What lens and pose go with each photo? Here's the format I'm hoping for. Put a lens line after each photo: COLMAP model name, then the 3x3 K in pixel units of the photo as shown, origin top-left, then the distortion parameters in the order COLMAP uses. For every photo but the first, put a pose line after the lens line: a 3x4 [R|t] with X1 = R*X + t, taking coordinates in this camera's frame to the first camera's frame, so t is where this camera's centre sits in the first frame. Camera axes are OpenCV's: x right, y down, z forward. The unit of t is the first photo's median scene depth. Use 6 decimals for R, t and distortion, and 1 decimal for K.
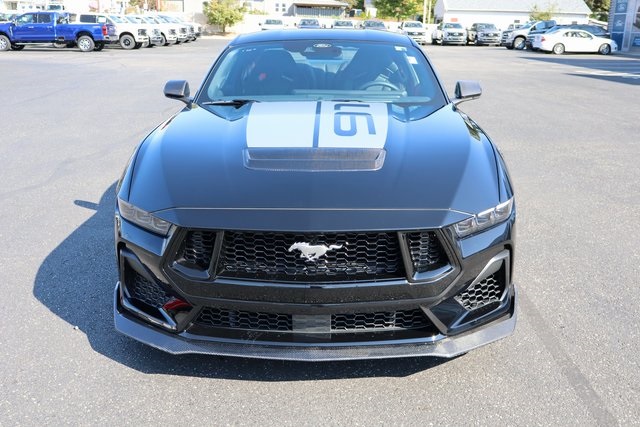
lens RADIAL K [[683.9, 0, 320.2], [0, 683.9, 210.8], [0, 0, 1]] dist [-0.022648, 0.000000]
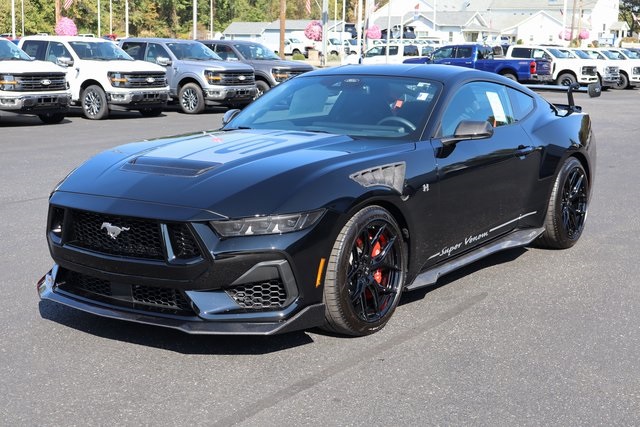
lens RADIAL K [[985.4, 0, 319.6], [0, 985.4, 214.5], [0, 0, 1]] dist [-0.009729, 0.000000]
pose [[0.807675, 0.091336, -0.582511, 0.160528], [-0.155590, 0.985928, -0.061141, 0.009516], [0.568730, 0.140015, 0.810520, -0.034307]]
